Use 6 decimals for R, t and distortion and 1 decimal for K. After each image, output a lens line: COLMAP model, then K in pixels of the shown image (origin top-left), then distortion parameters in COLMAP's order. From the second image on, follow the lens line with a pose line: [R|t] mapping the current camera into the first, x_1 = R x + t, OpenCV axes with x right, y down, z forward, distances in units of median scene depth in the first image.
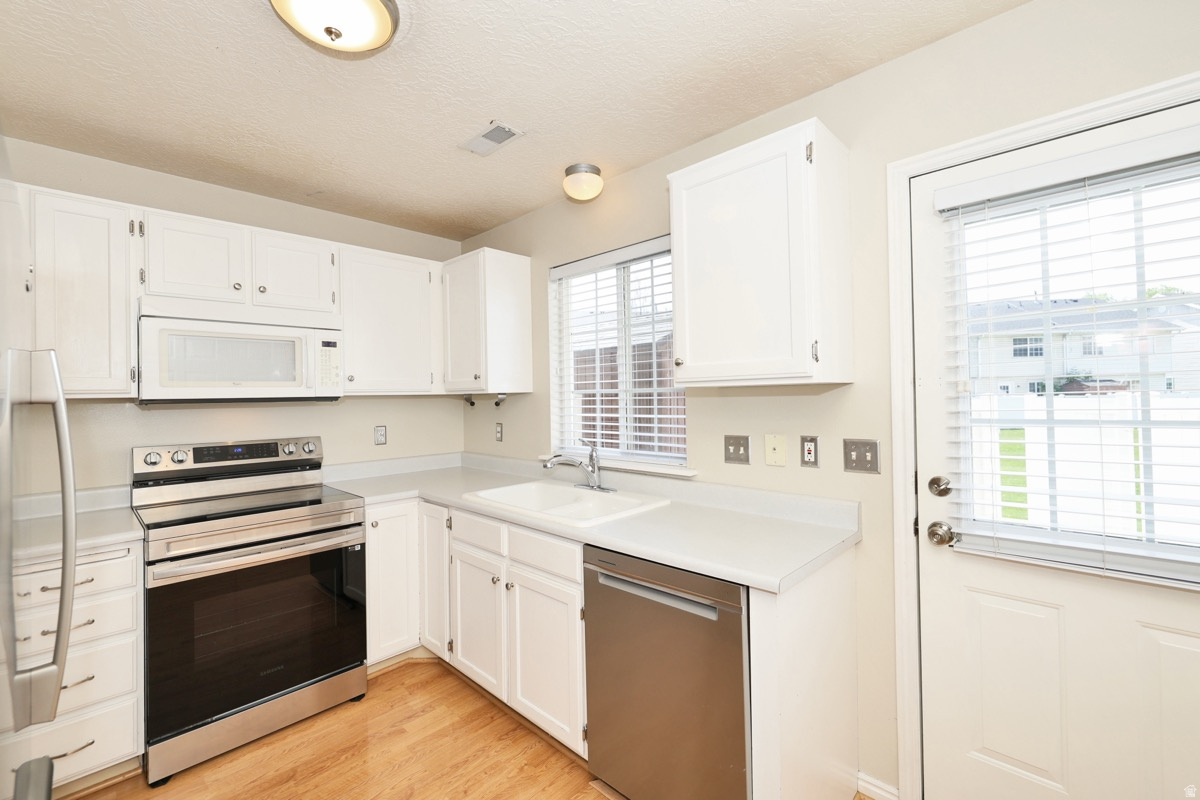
lens RADIAL K [[497.8, 0, 603.1], [0, 497.8, 386.3], [0, 0, 1]] dist [-0.000482, 0.000123]
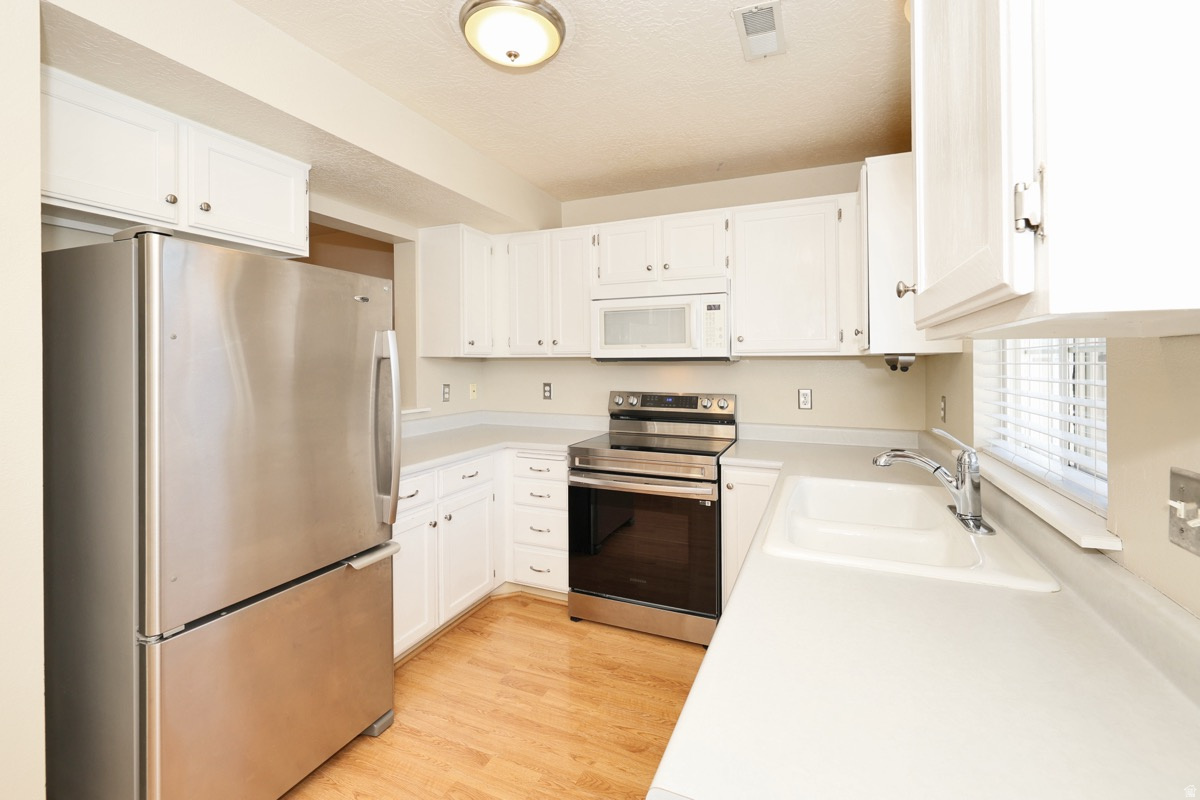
lens RADIAL K [[506.0, 0, 619.0], [0, 506.0, 362.0], [0, 0, 1]] dist [0.000792, 0.000016]
pose [[0.368273, 0.015617, -0.929586, 0.416180], [0.013023, 0.999674, 0.021954, 0.006027], [0.929626, -0.020191, 0.367950, 0.458027]]
